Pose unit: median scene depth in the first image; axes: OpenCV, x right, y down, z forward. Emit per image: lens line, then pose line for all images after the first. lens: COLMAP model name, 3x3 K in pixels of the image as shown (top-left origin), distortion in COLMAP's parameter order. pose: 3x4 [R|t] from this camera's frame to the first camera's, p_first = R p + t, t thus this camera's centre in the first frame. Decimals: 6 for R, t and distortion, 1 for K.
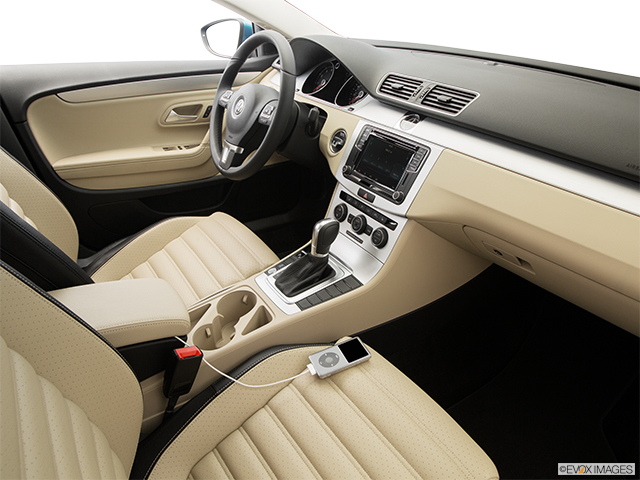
lens RADIAL K [[489.5, 0, 320.8], [0, 489.5, 231.6], [0, 0, 1]] dist [-0.131708, 0.083684]
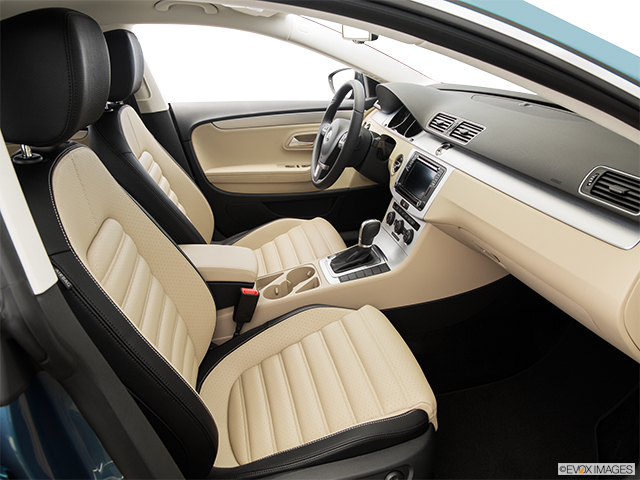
lens RADIAL K [[489.5, 0, 320.8], [0, 489.5, 231.6], [0, 0, 1]] dist [-0.131708, 0.083684]
pose [[0.936635, 0.088876, -0.338844, 0.306989], [-0.114179, 0.991912, -0.055446, 0.088627], [0.331176, 0.090621, 0.939207, -0.265067]]
